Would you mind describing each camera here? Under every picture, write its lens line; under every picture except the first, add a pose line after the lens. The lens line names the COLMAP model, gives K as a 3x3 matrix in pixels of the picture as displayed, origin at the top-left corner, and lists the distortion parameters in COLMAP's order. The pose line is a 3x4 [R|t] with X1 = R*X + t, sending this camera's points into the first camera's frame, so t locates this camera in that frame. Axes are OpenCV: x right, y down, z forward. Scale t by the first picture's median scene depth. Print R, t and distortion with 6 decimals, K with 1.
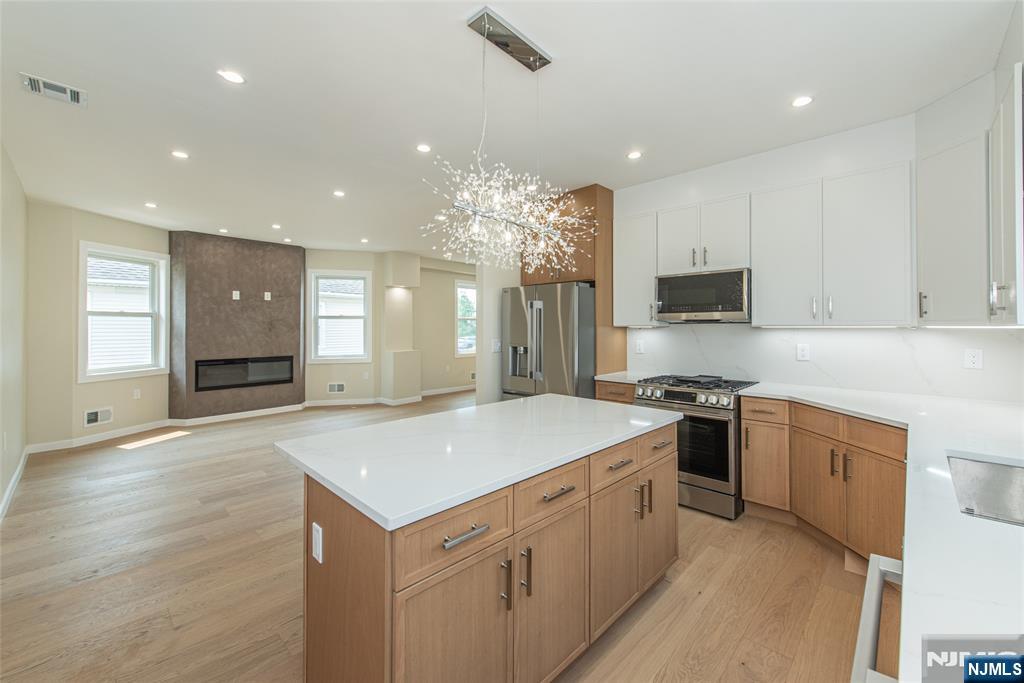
lens RADIAL K [[405.8, 0, 523.6], [0, 405.8, 322.7], [0, 0, 1]] dist [0.002850, -0.000983]
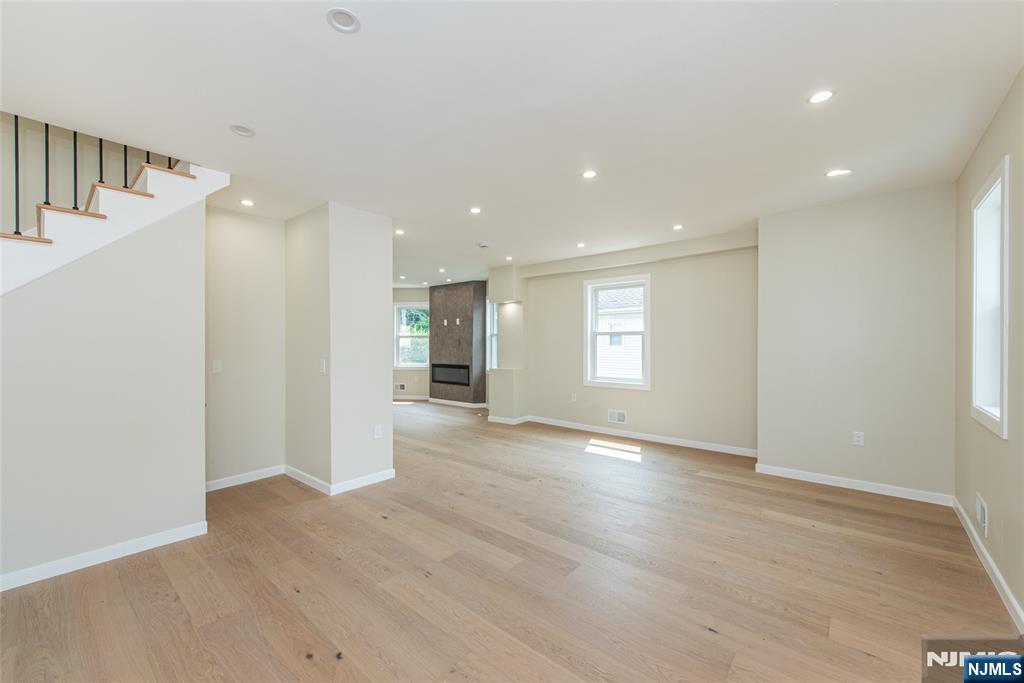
lens RADIAL K [[405.8, 0, 516.8], [0, 405.8, 343.6], [0, 0, 1]] dist [0.002850, -0.000983]
pose [[0.029857, 0.001174, -0.999553, 0.805375], [0.006002, 0.999981, 0.001353, 0.010705], [0.999536, -0.006039, 0.029849, 1.207579]]
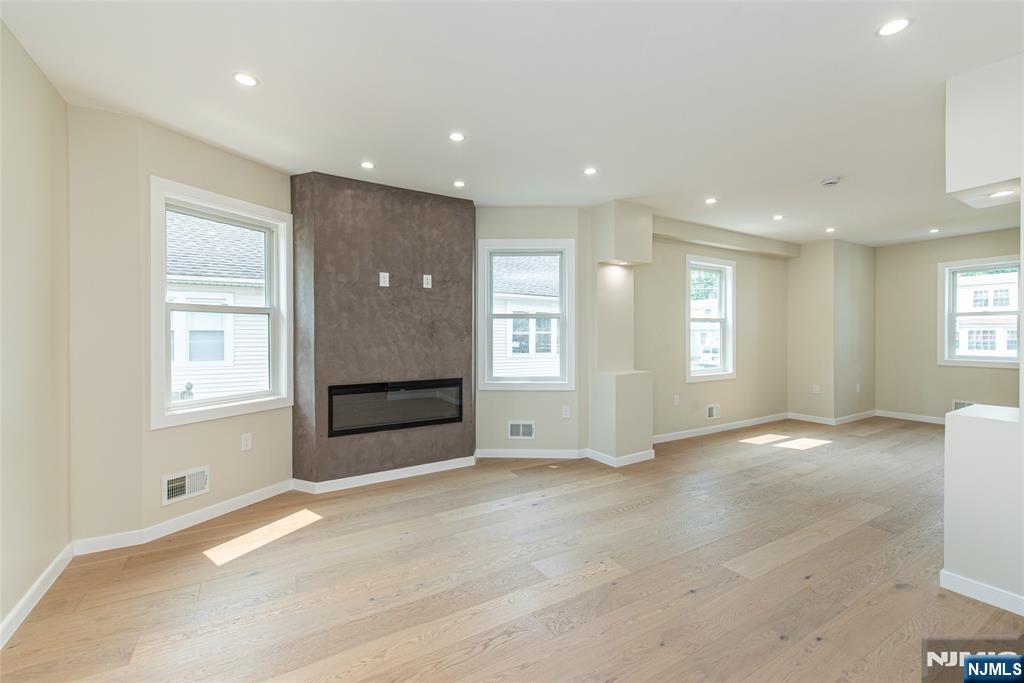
lens RADIAL K [[438.7, 0, 513.0], [0, 438.7, 333.3], [0, 0, 1]] dist [0.023249, 0.000124]
pose [[0.958153, 0.002804, -0.286244, -0.328240], [0.000778, 0.999923, 0.012399, 0.005424], [0.286257, -0.012103, 0.958077, 0.414949]]
